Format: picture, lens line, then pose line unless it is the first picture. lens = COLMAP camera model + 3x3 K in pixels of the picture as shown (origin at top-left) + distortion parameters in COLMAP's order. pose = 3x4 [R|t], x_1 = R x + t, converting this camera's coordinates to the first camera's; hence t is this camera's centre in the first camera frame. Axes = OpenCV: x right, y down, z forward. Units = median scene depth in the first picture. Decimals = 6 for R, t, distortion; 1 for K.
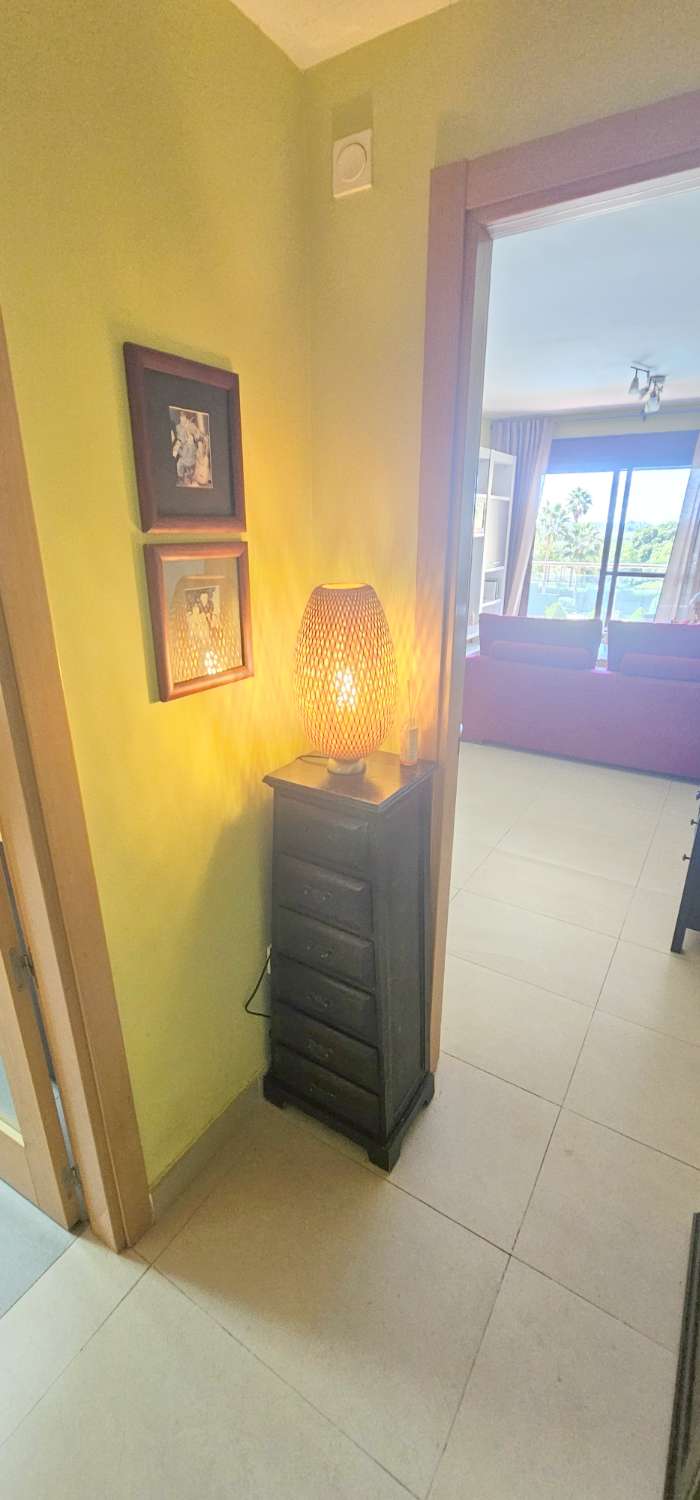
lens RADIAL K [[614.0, 0, 350.0], [0, 614.0, 750.0], [0, 0, 1]] dist [-0.005764, -0.000229]
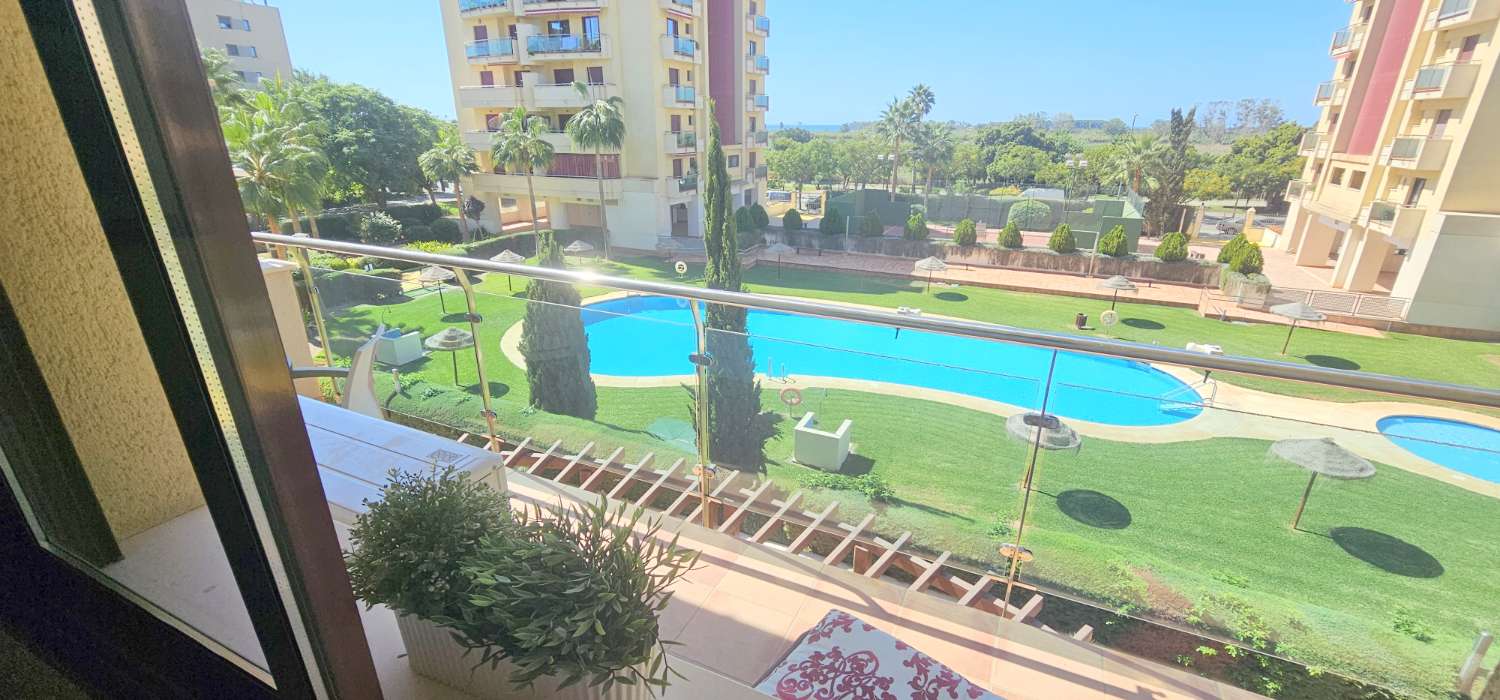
lens RADIAL K [[613.7, 0, 756.7], [0, 613.7, 352.0], [0, 0, 1]] dist [-0.001731, -0.000430]
pose [[0.992645, -0.033944, 0.116203, 0.007879], [0.033234, 0.999415, 0.008036, -0.279246], [-0.116408, -0.004115, 0.993193, 0.744646]]
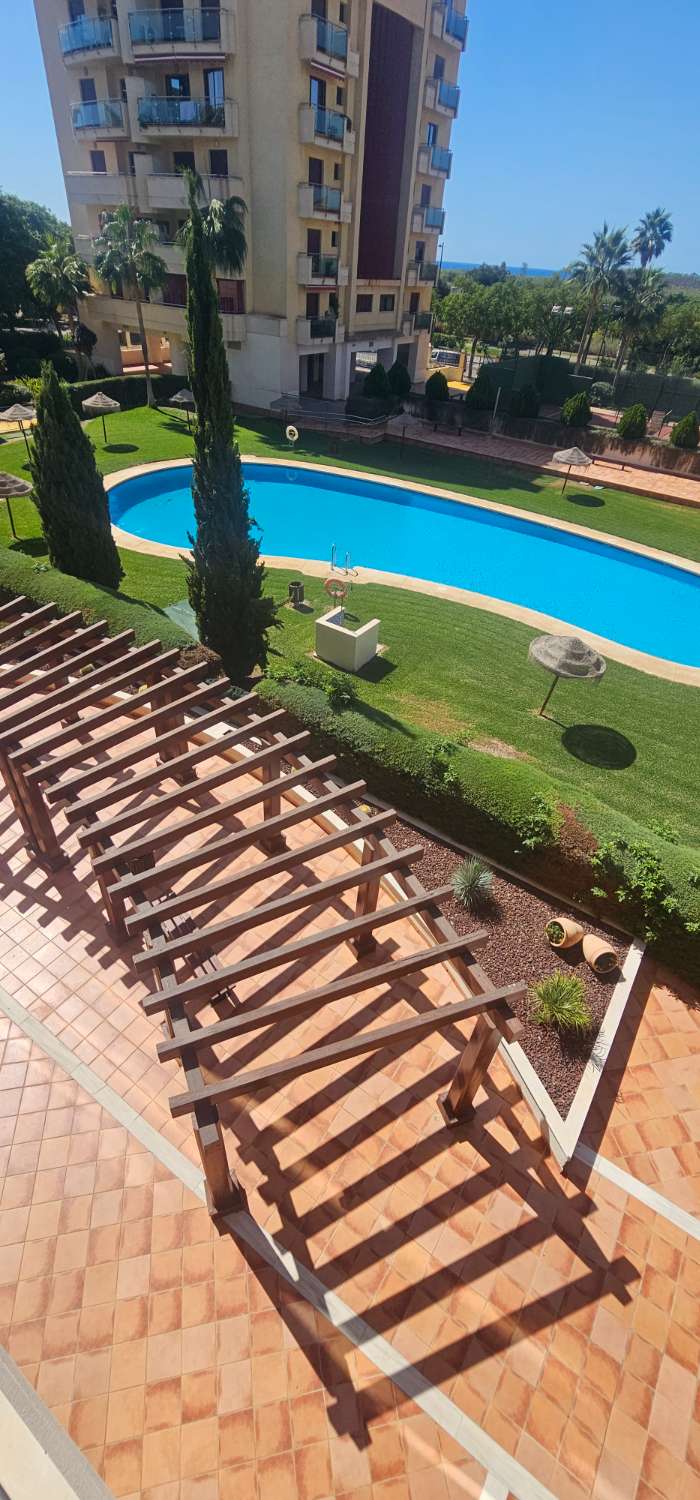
lens RADIAL K [[616.6, 0, 350.0], [0, 616.6, 750.0], [0, 0, 1]] dist [-0.003724, 0.000411]
pose [[0.997047, 0.076133, 0.010103, 0.411619], [-0.075322, 0.943667, 0.322210, -0.257808], [0.014997, -0.322019, 0.946614, 0.791484]]
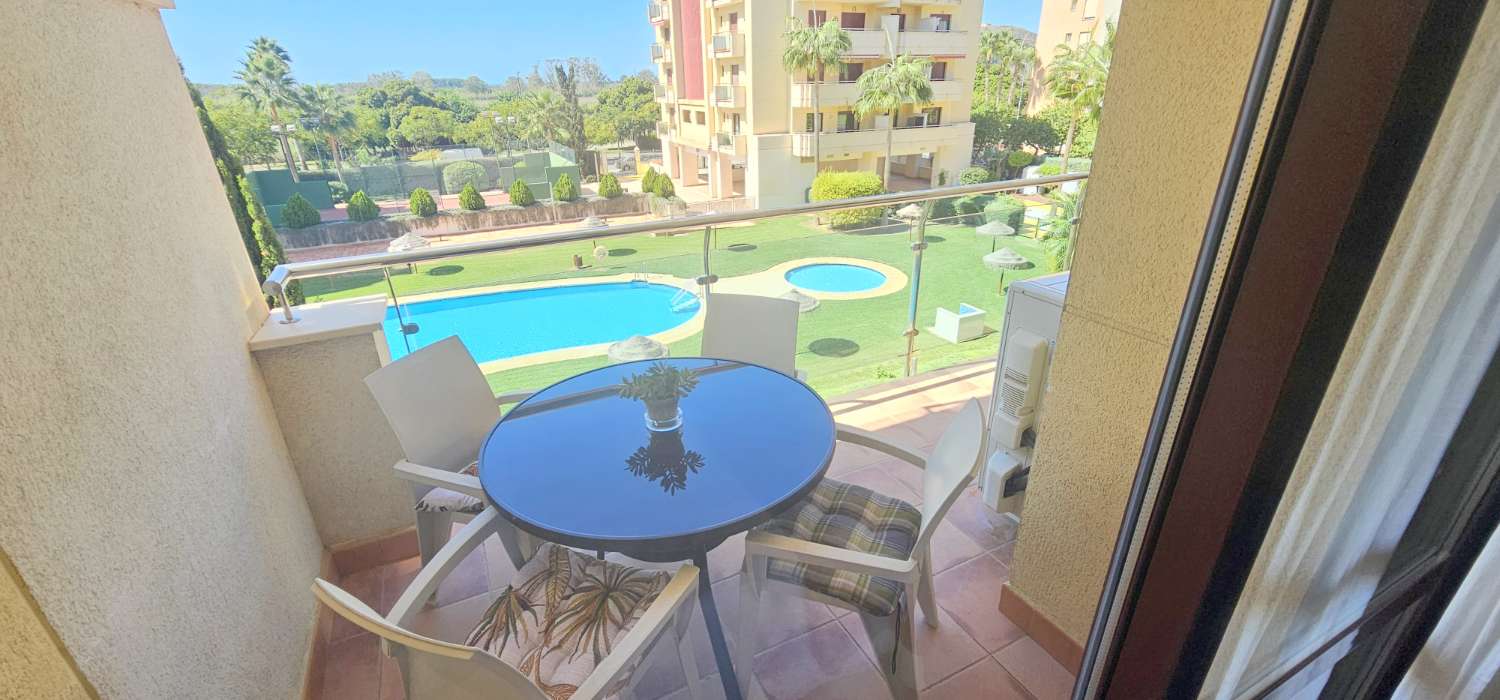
lens RADIAL K [[628.1, 0, 750.0], [0, 628.1, 350.0], [0, 0, 1]] dist [-0.001239, -0.000094]
pose [[0.528799, -0.342935, 0.776381, -0.361891], [0.306515, 0.930165, 0.202093, -0.309472], [-0.791467, 0.131105, 0.596985, 0.835520]]
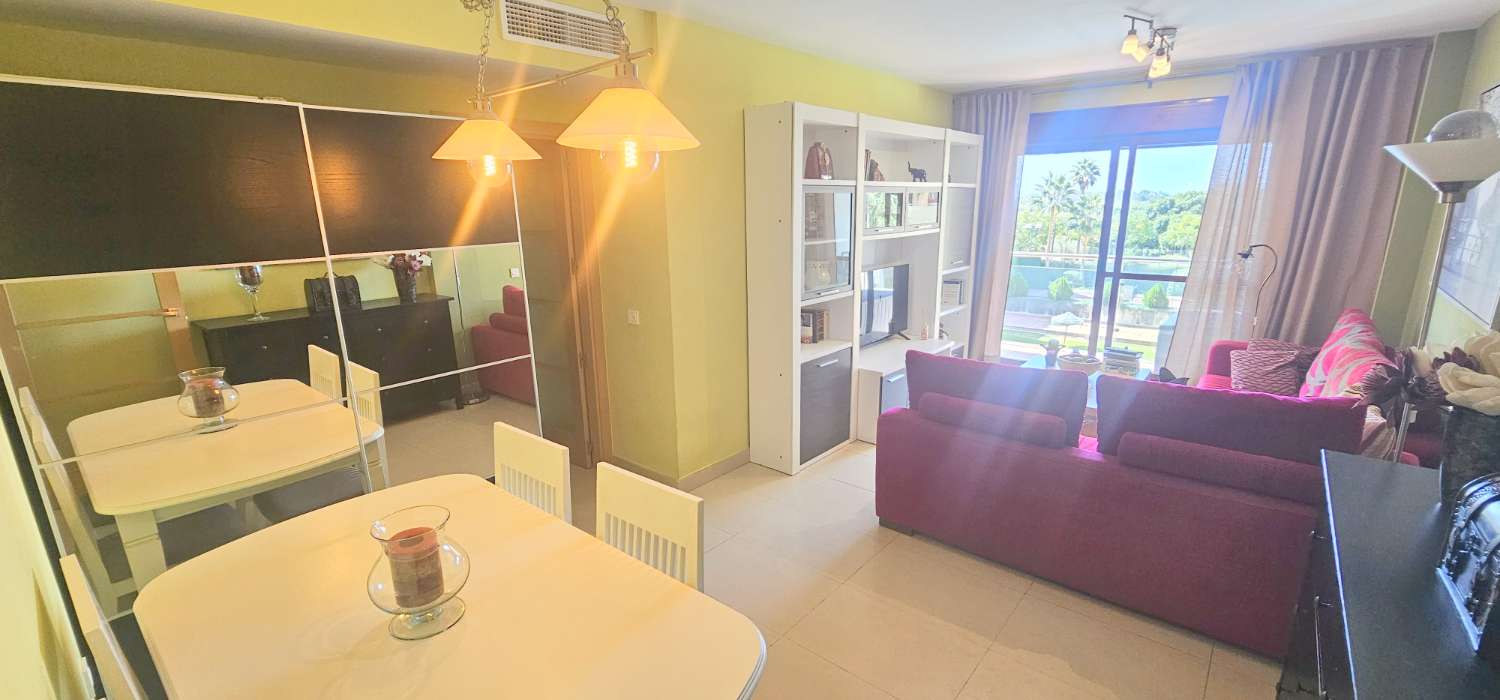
lens RADIAL K [[614.0, 0, 760.1], [0, 614.0, 345.5], [0, 0, 1]] dist [-0.005764, -0.000229]
pose [[0.990040, 0.024344, -0.138669, 0.056440], [-0.040115, 0.992887, -0.112095, -0.056698], [0.134954, 0.116542, 0.983974, 0.109854]]
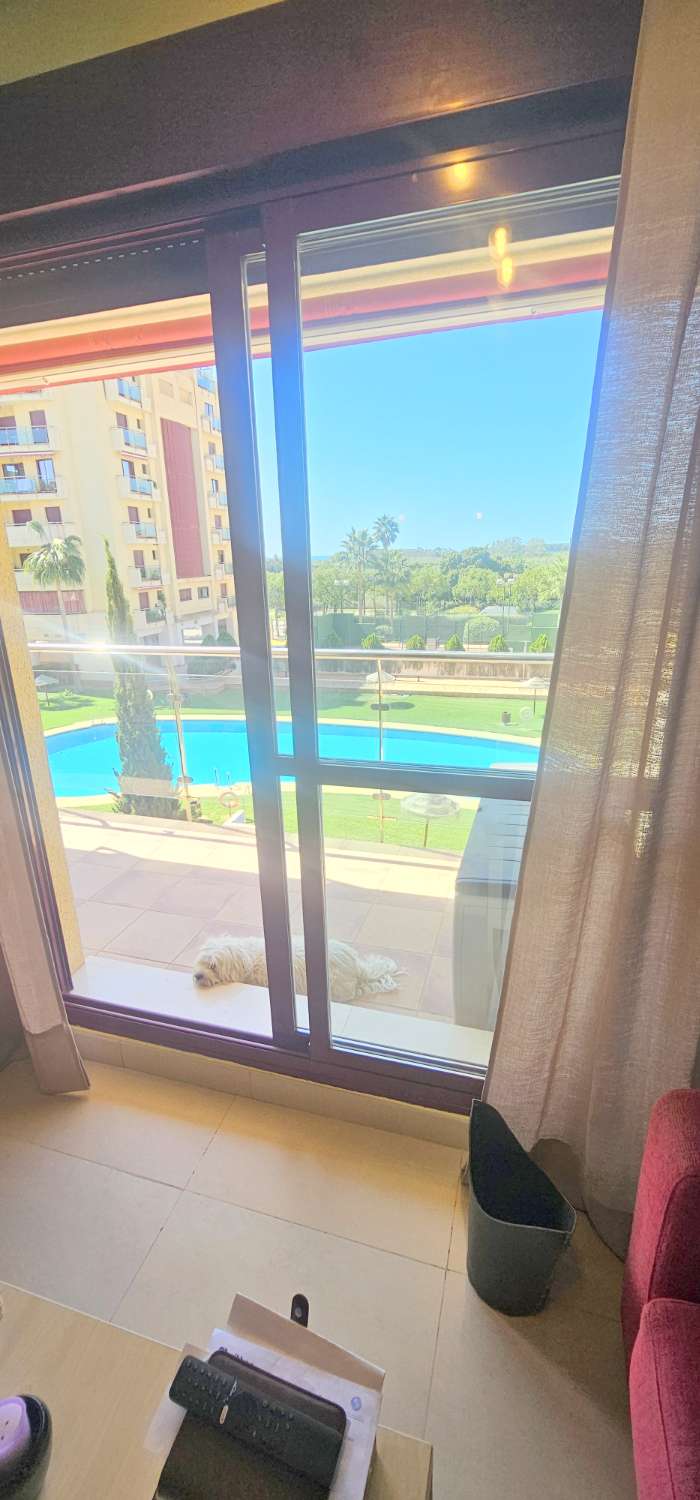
lens RADIAL K [[614.0, 0, 350.0], [0, 614.0, 750.0], [0, 0, 1]] dist [-0.005764, -0.000229]
pose [[0.963449, -0.100834, 0.248189, 0.239495], [0.111933, 0.993233, -0.030986, -0.173569], [-0.243385, 0.057634, 0.968216, 0.481603]]
